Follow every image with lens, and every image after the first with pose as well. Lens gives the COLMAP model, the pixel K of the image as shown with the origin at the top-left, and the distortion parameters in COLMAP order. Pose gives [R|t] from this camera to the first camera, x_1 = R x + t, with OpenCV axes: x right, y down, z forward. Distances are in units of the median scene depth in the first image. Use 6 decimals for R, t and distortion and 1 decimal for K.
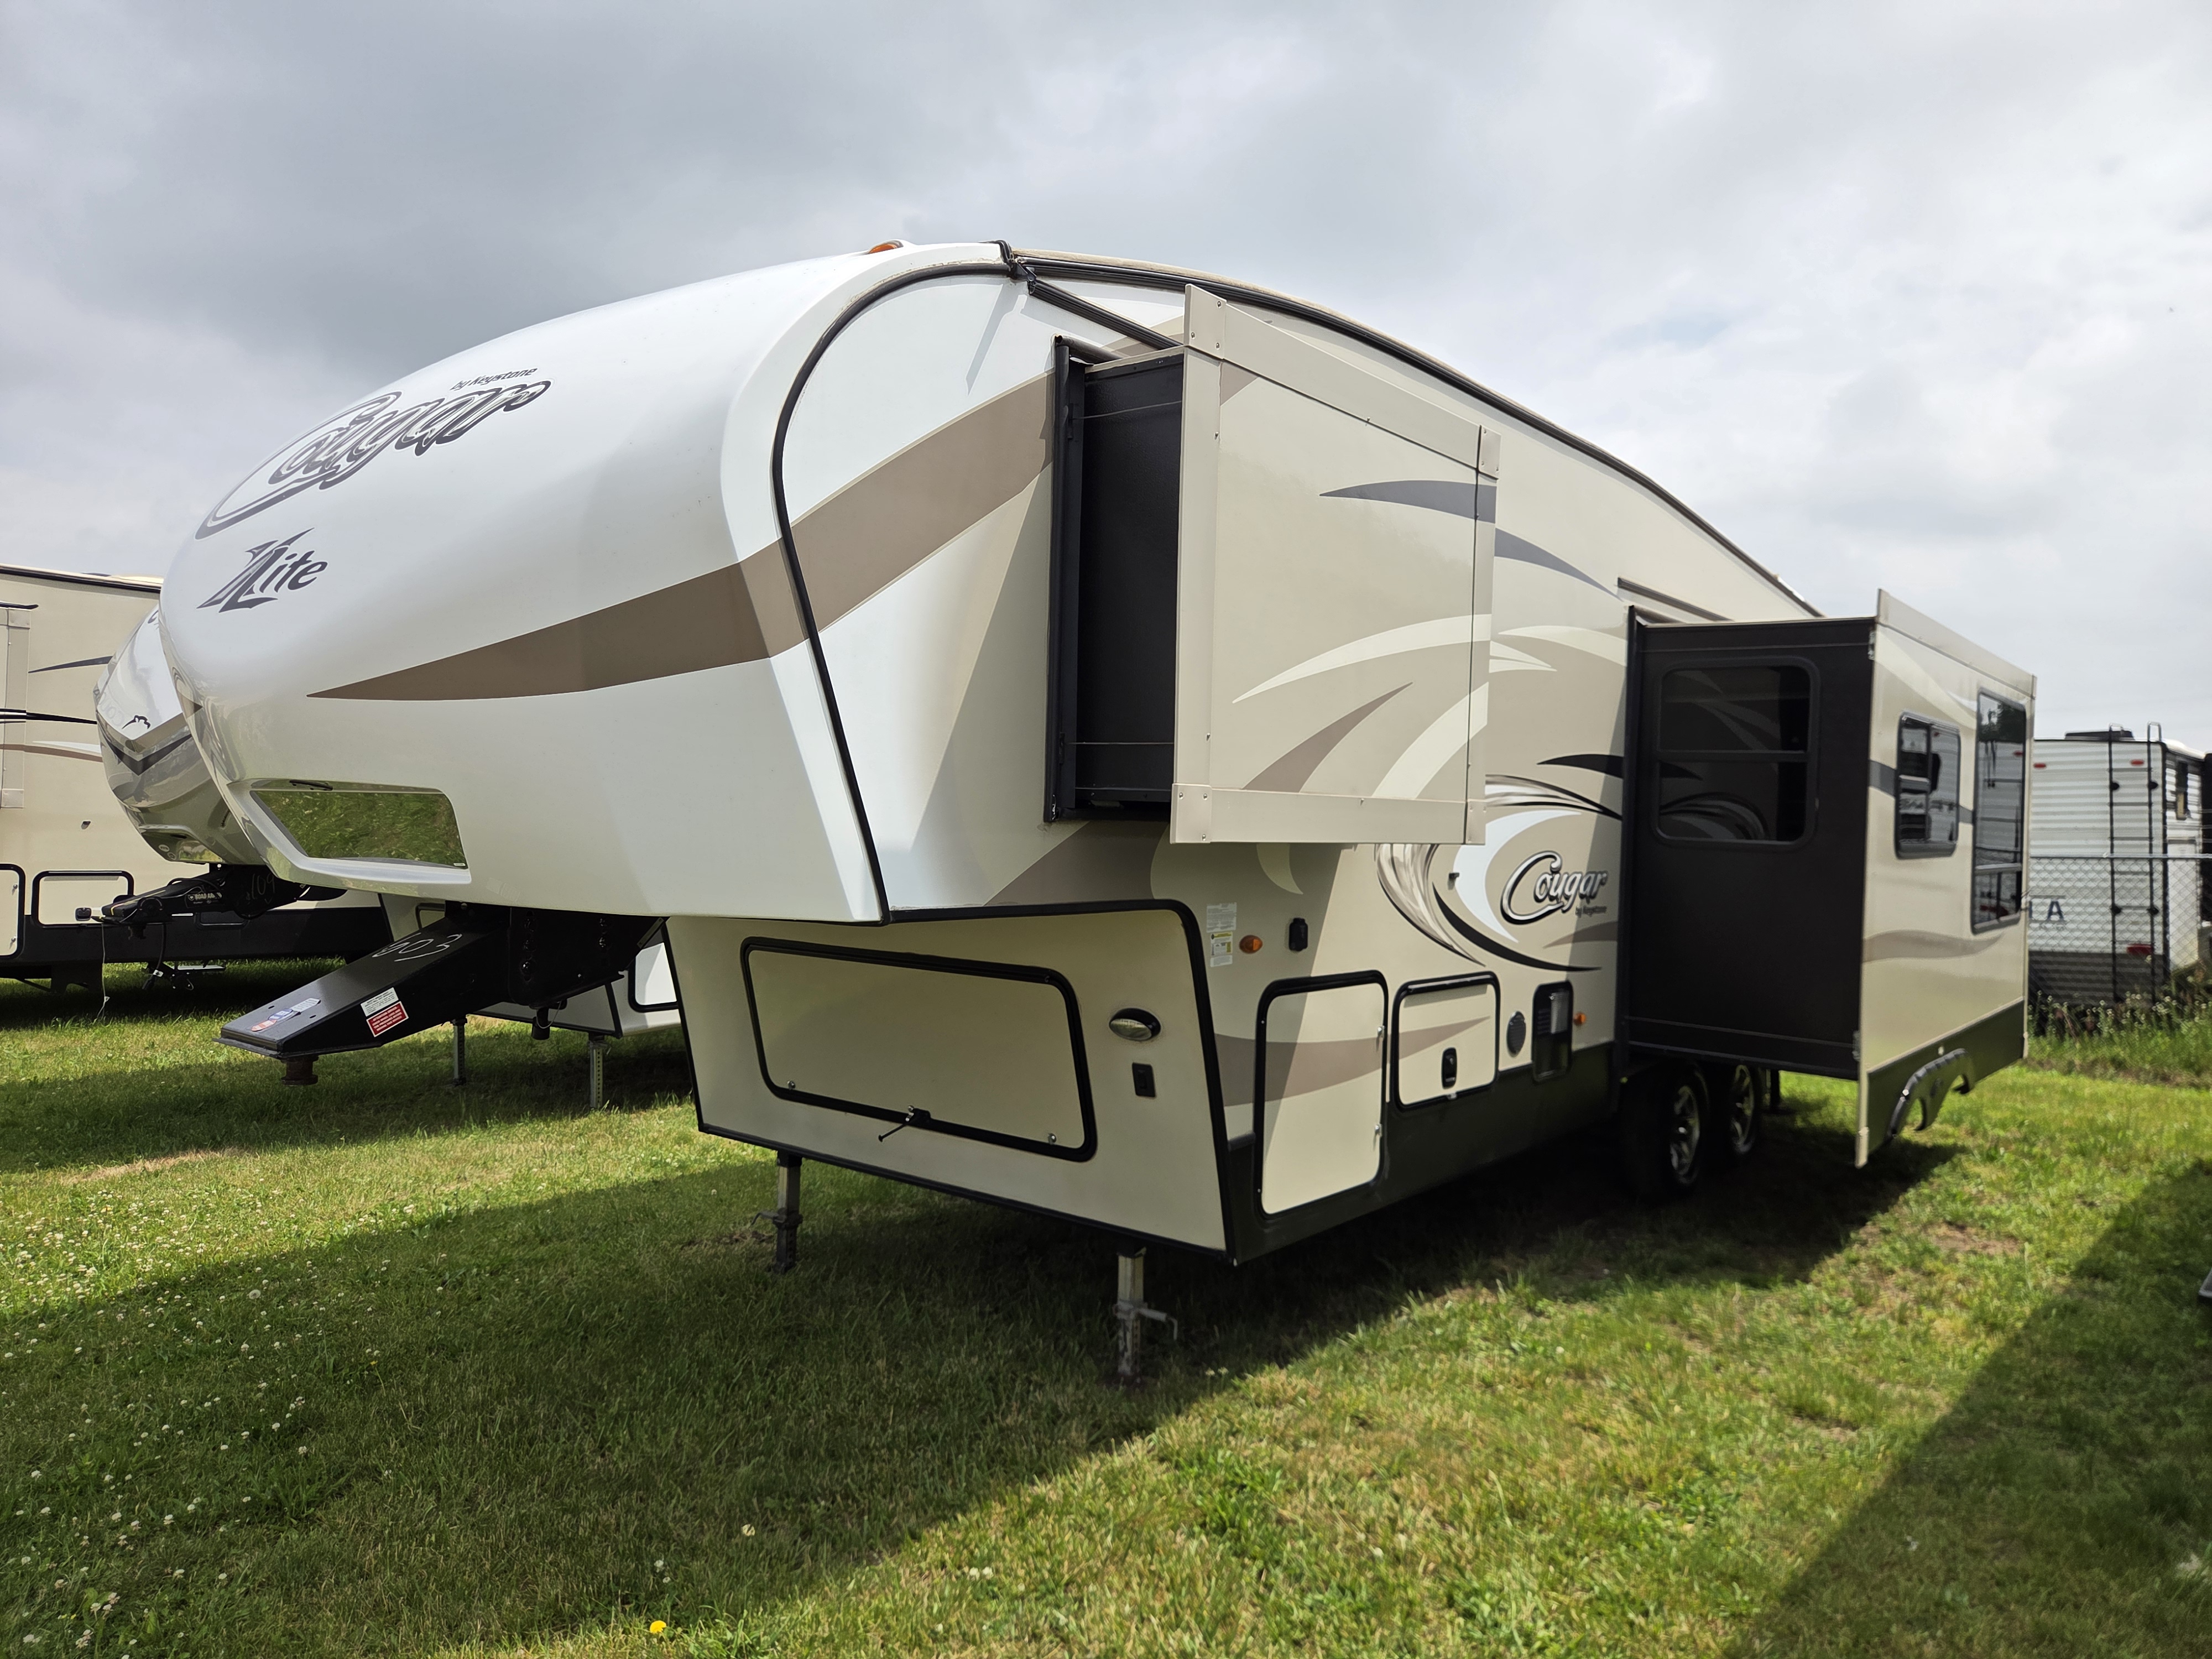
lens RADIAL K [[1524.0, 0, 1106.0], [0, 1524.0, 829.5], [0, 0, 1]] dist [0.001725, 0.000770]
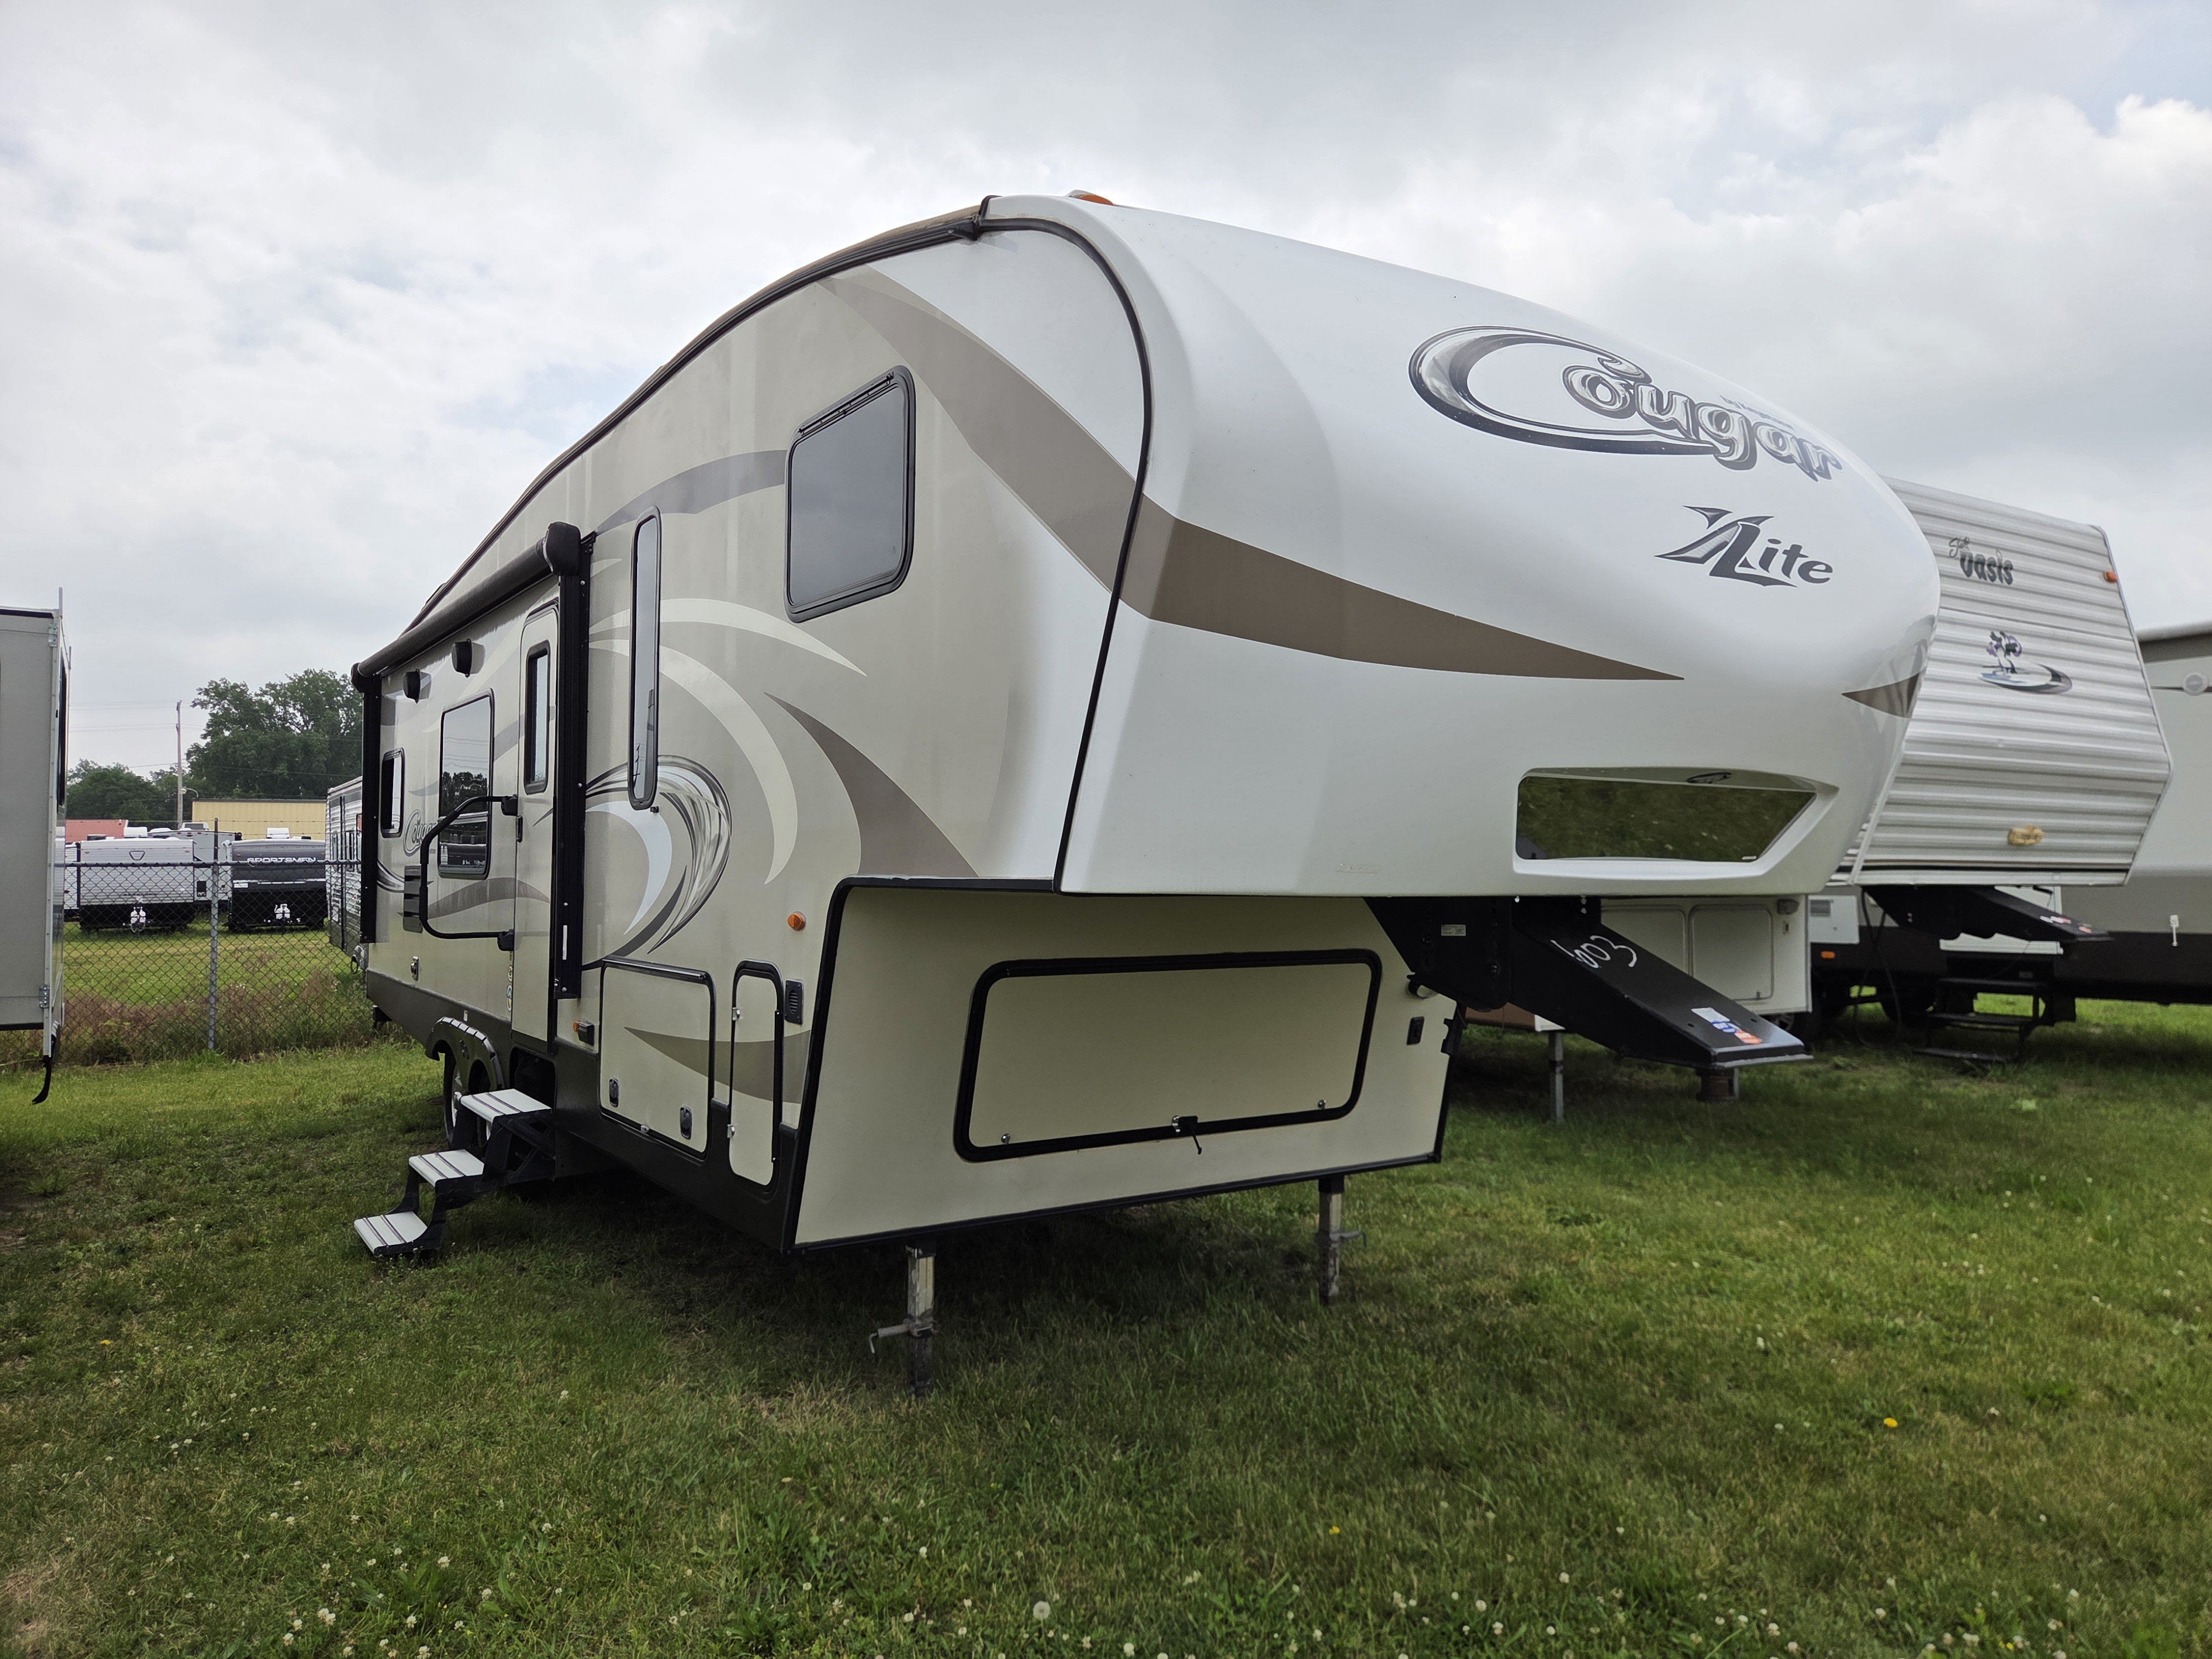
lens RADIAL K [[1524.0, 0, 1106.0], [0, 1524.0, 829.5], [0, 0, 1]] dist [0.001725, 0.000770]
pose [[0.288460, -0.002591, 0.957488, -1.228268], [0.010342, 0.999946, -0.000410, -0.000675], [-0.957436, 0.010021, 0.288472, 0.877783]]
